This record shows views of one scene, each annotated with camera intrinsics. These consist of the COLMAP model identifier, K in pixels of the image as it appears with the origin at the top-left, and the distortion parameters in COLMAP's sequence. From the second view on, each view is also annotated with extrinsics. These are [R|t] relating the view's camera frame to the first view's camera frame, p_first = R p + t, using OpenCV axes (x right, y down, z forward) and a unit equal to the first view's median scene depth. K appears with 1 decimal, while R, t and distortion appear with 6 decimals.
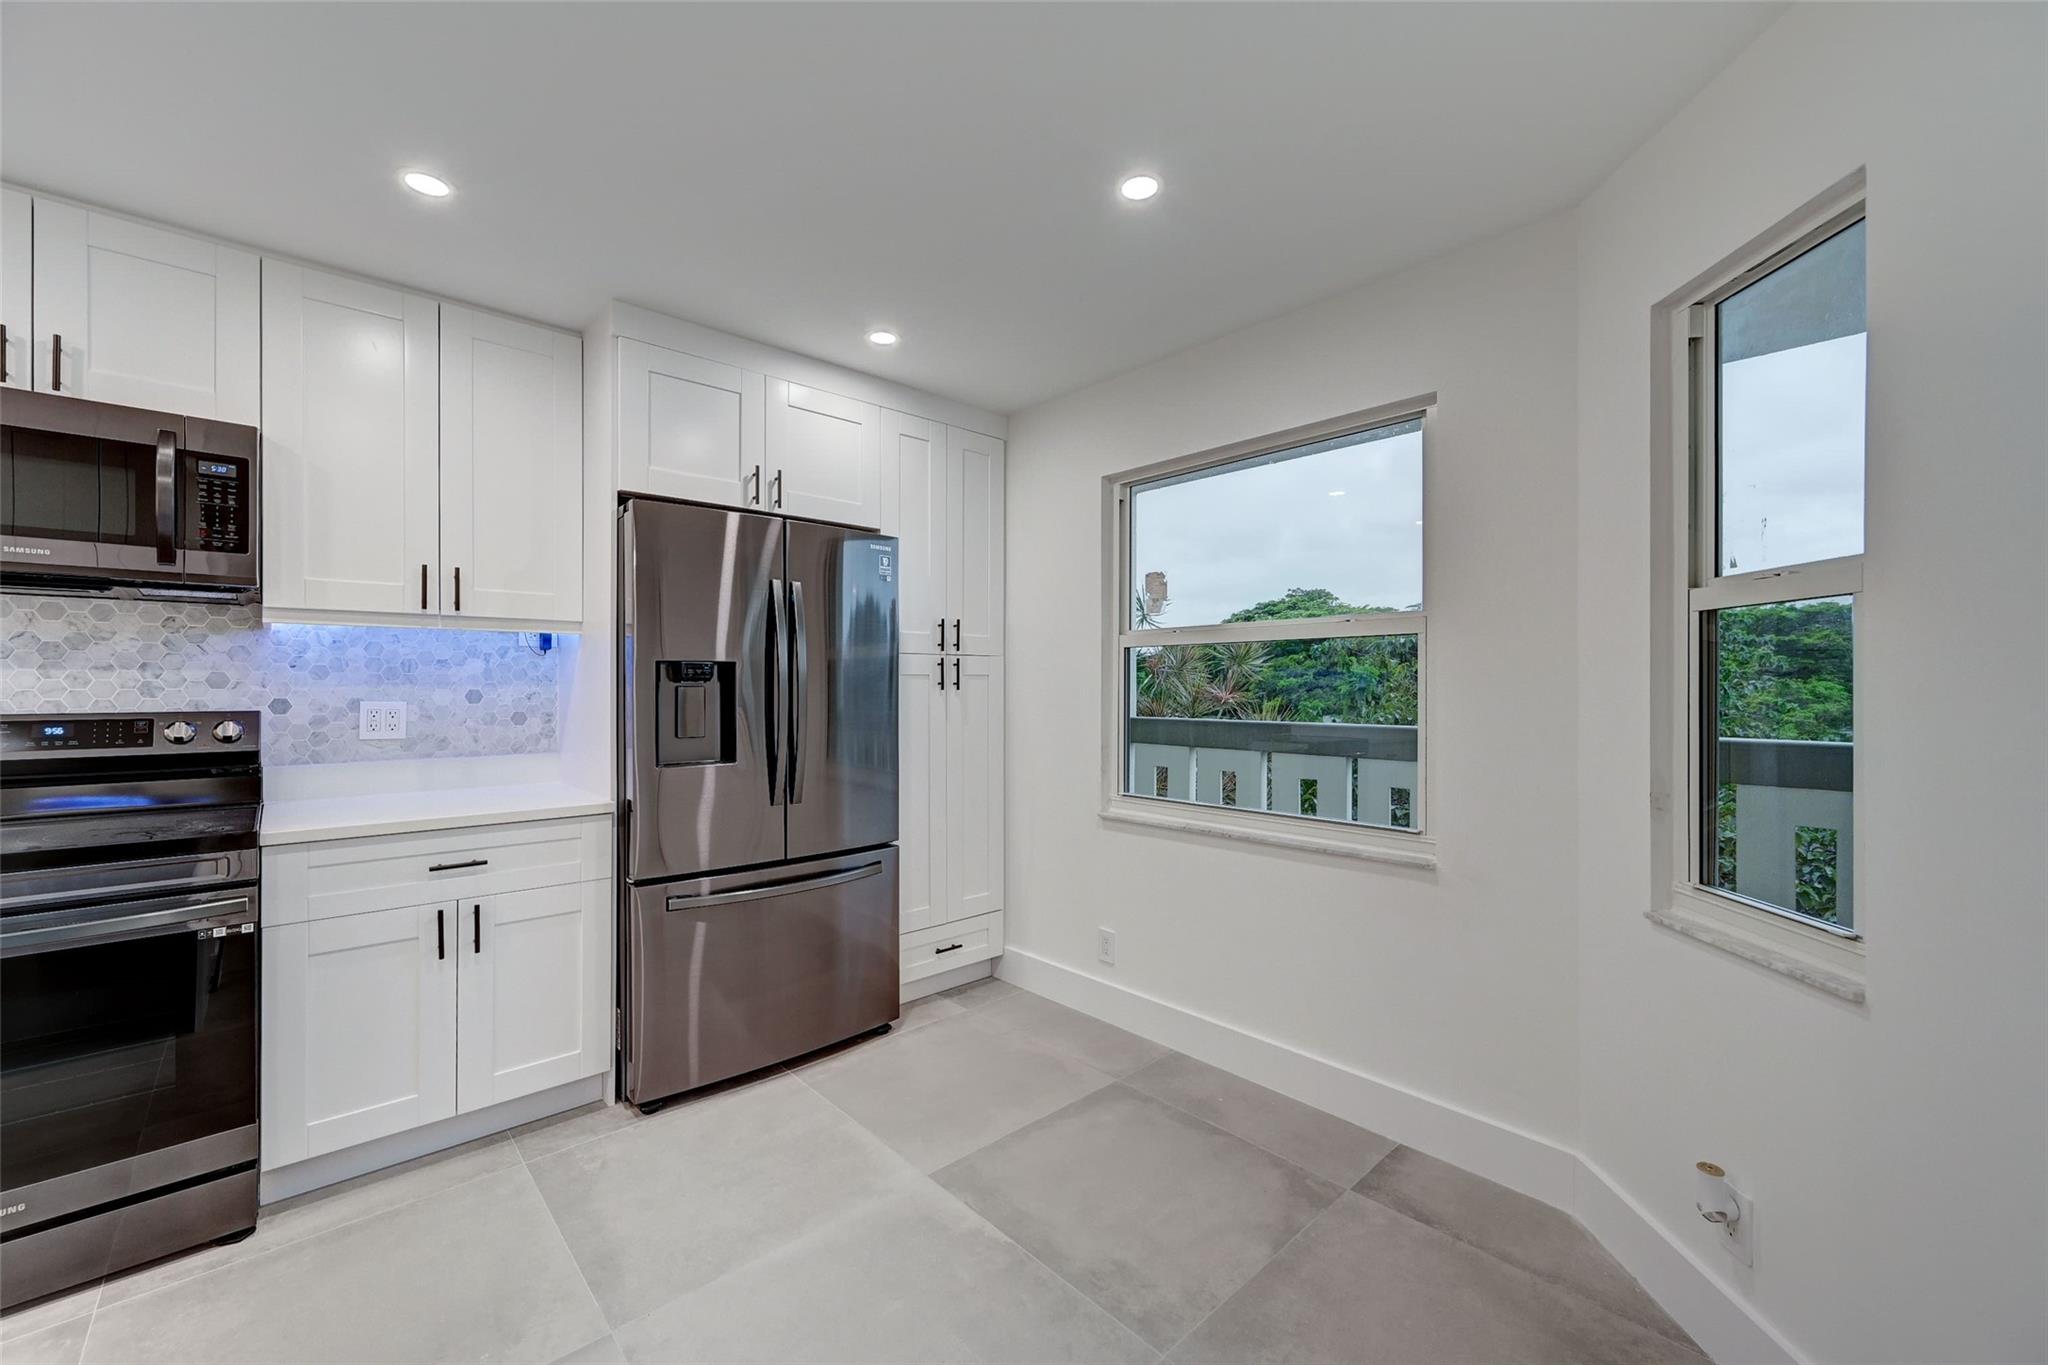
lens RADIAL K [[812.0, 0, 1005.7], [0, 812.0, 684.1], [0, 0, 1]] dist [-0.002168, 0.000804]
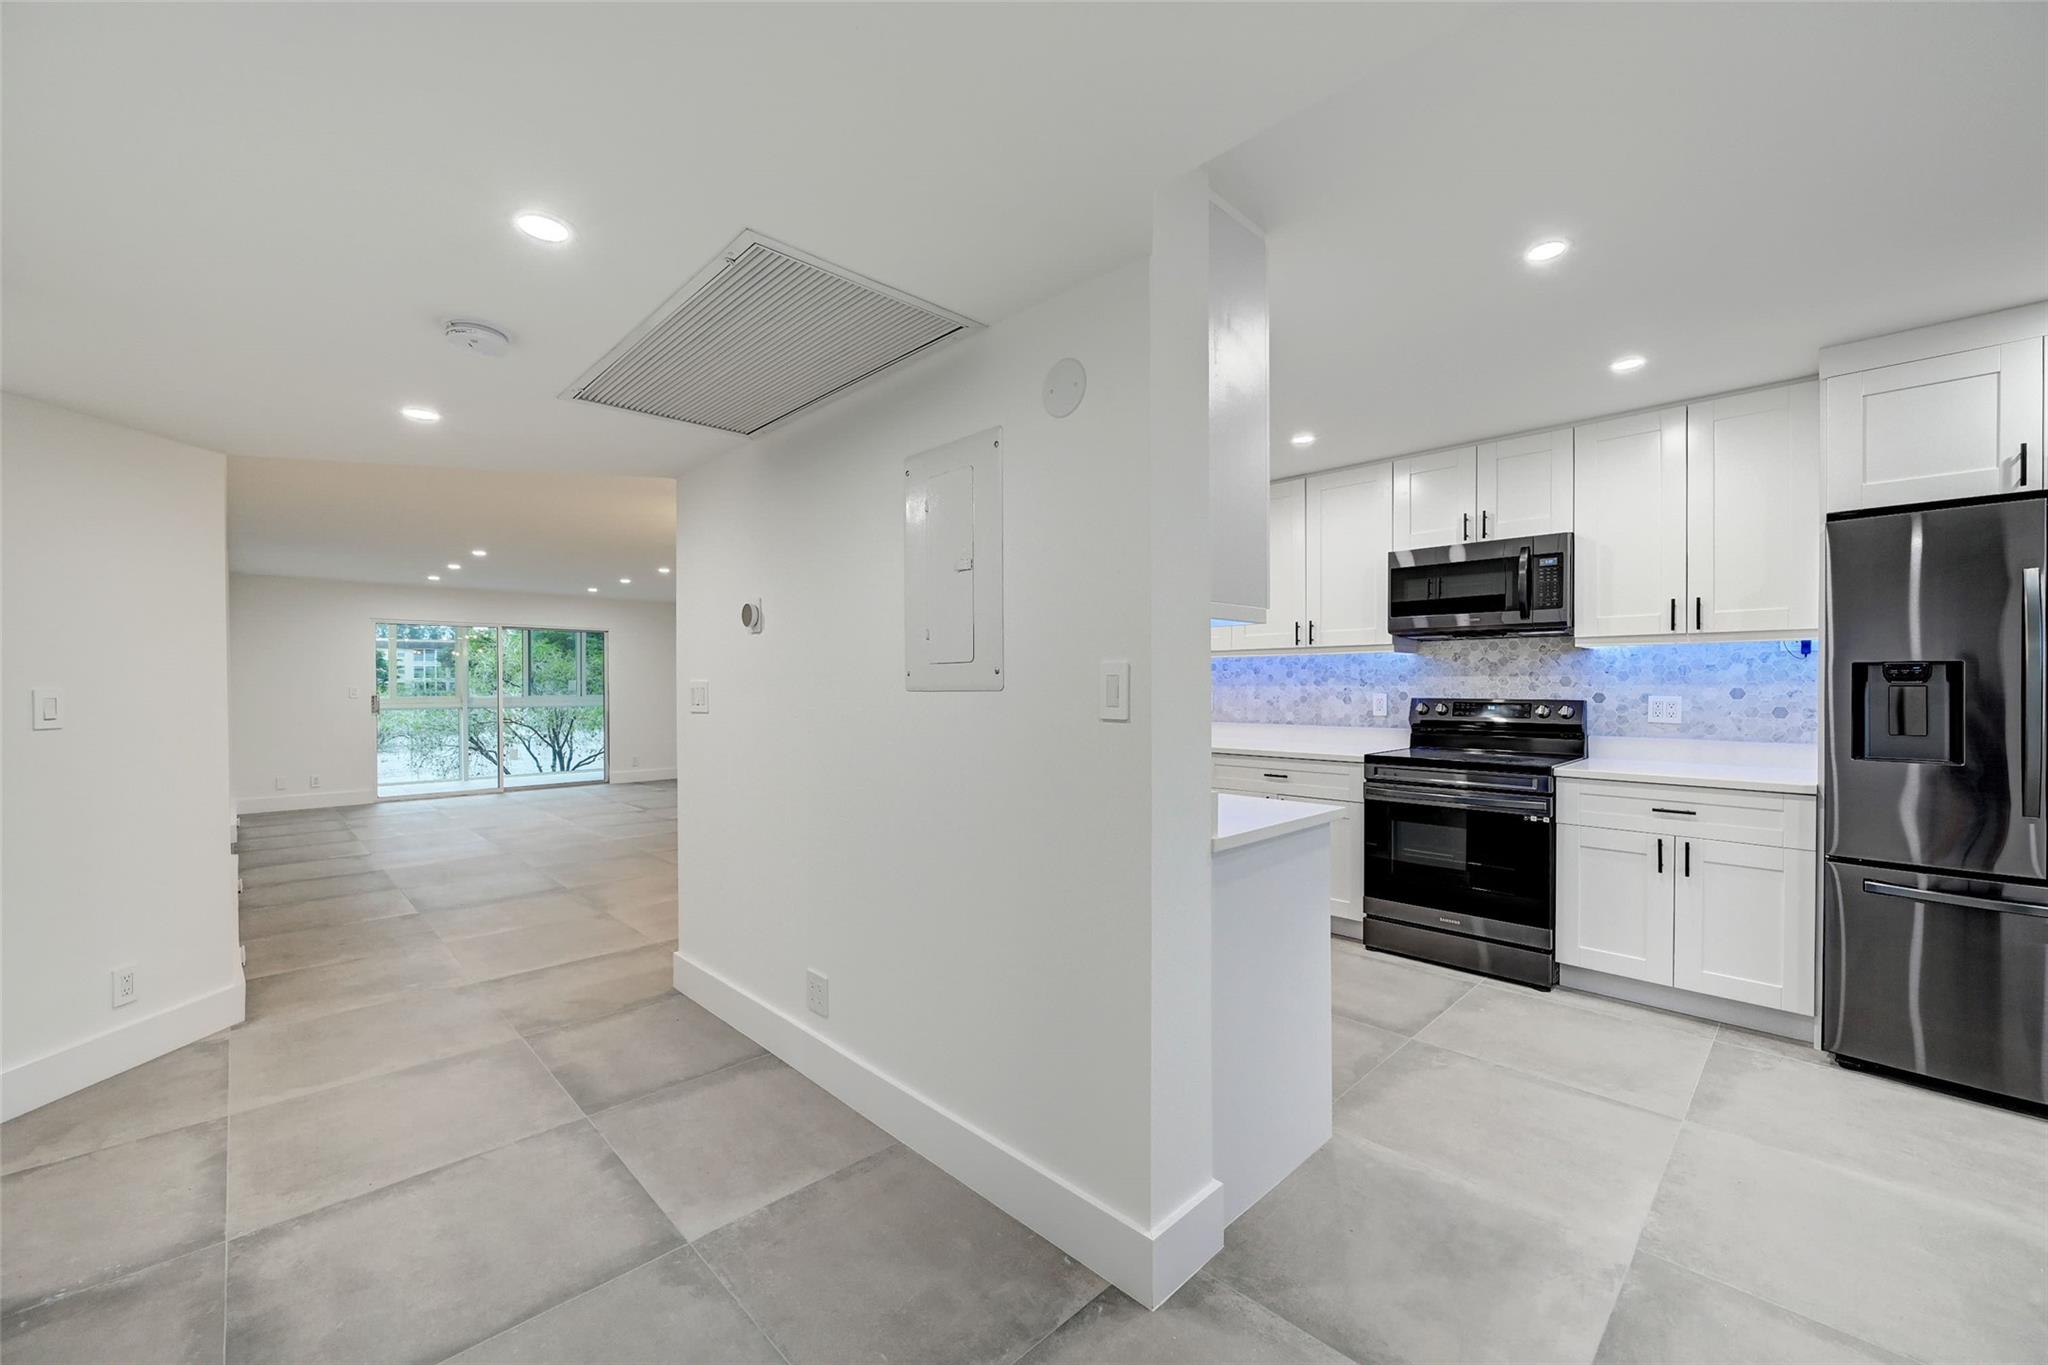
lens RADIAL K [[812.0, 0, 1027.1], [0, 812.0, 684.8], [0, 0, 1]] dist [-0.002168, 0.000804]
pose [[0.043157, 0.001655, -0.999067, 0.677052], [0.001341, 0.999998, 0.001714, -0.002399], [0.999067, -0.001414, 0.043155, -0.188464]]
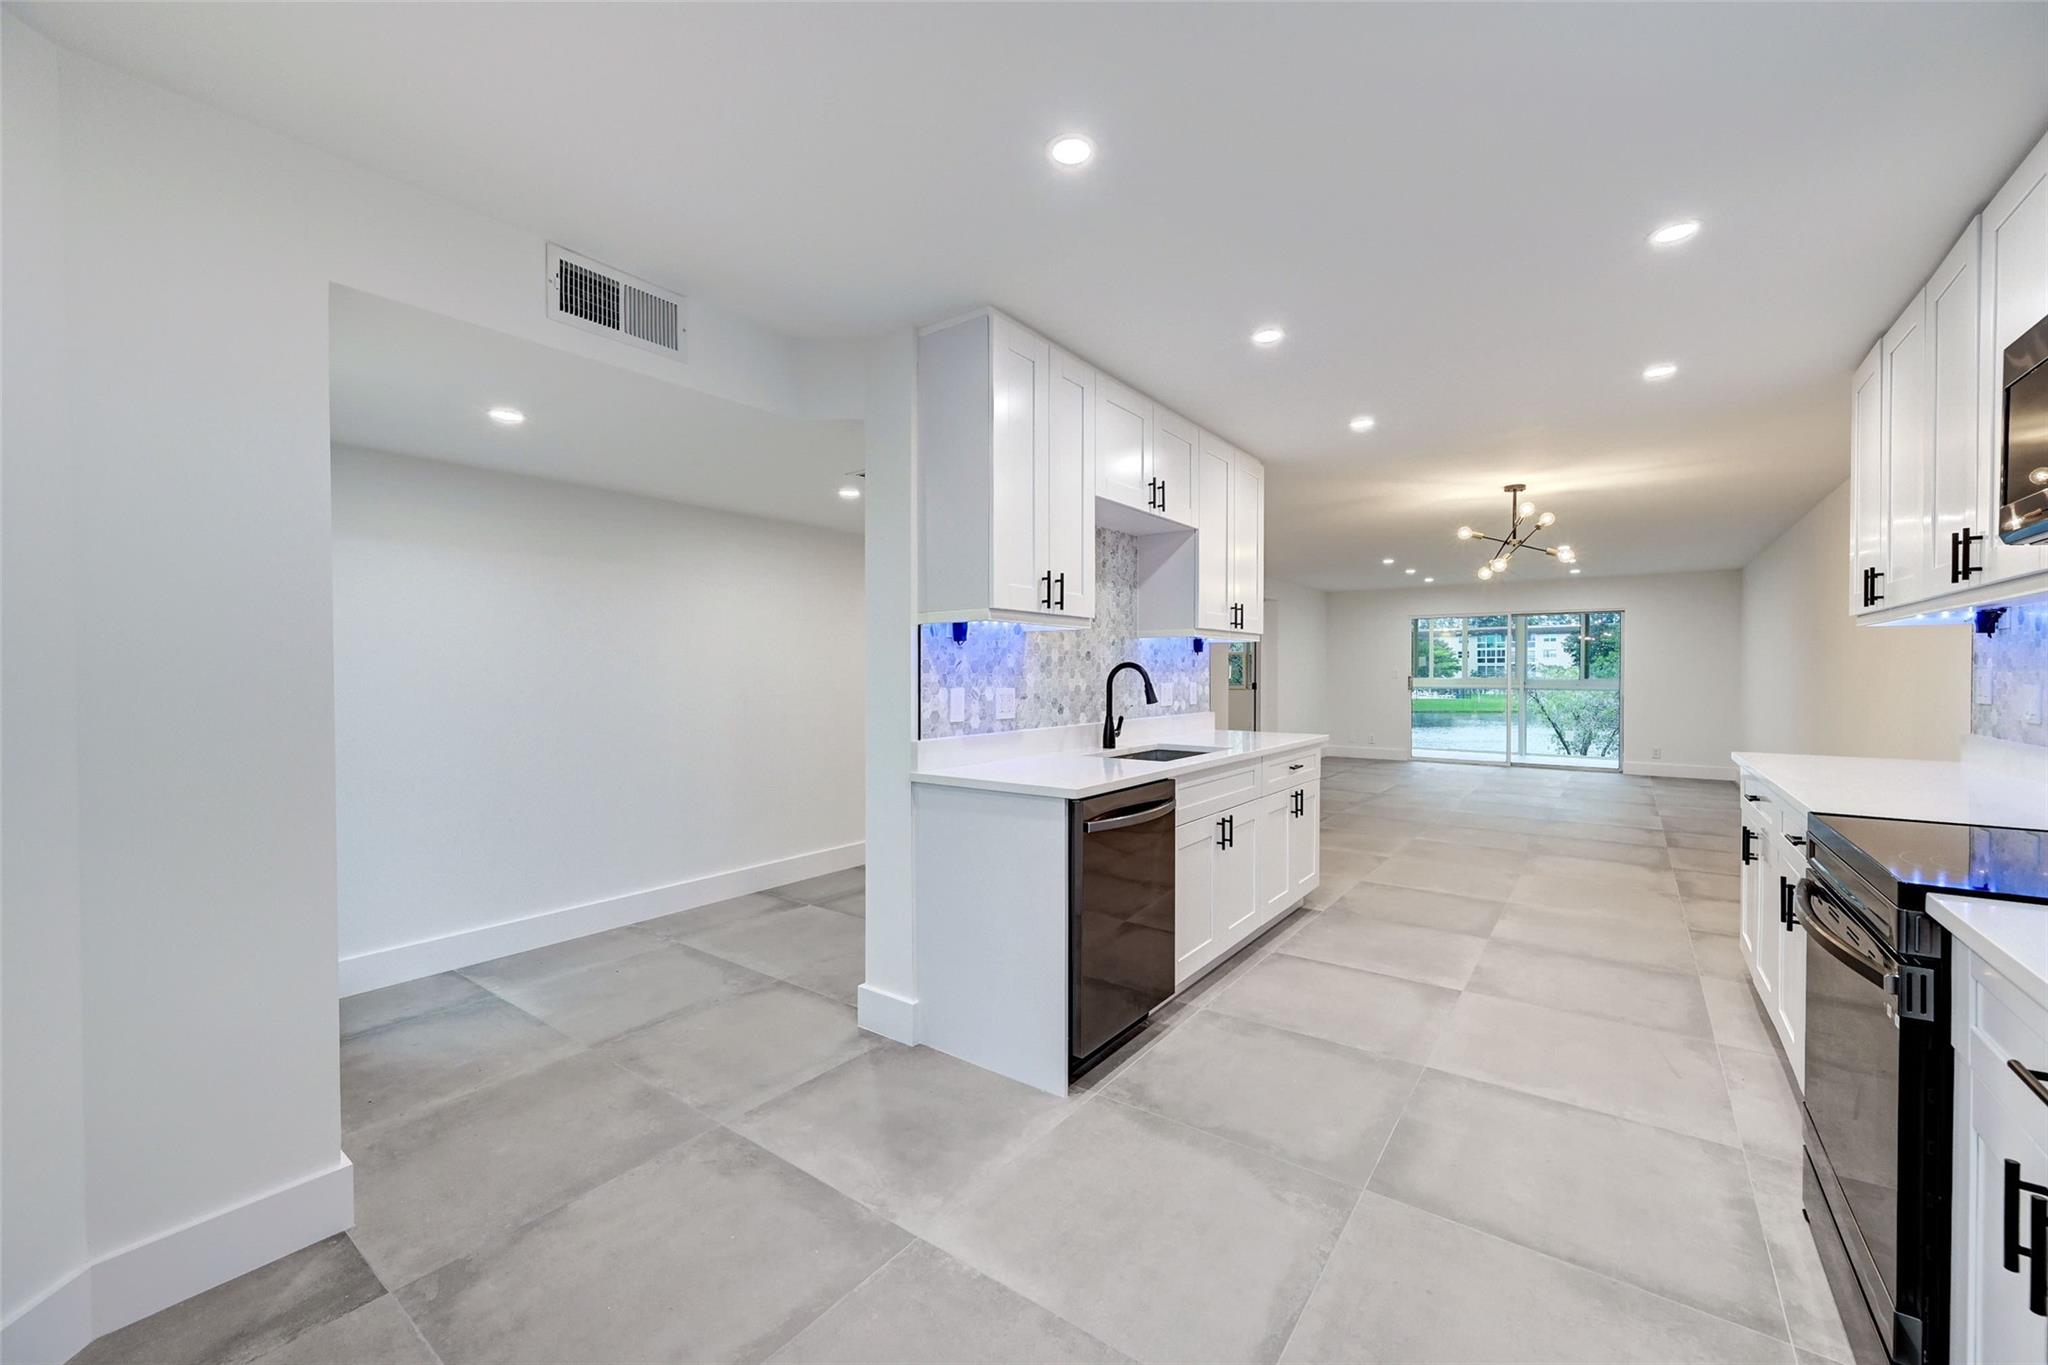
lens RADIAL K [[812.0, 0, 1016.8], [0, 812.0, 683.8], [0, 0, 1]] dist [-0.002168, 0.000804]
pose [[-0.980424, 0.003933, -0.196857, -0.056982], [0.000111, 0.999811, 0.019422, 0.001300], [0.196896, 0.019020, -0.980240, 1.270948]]
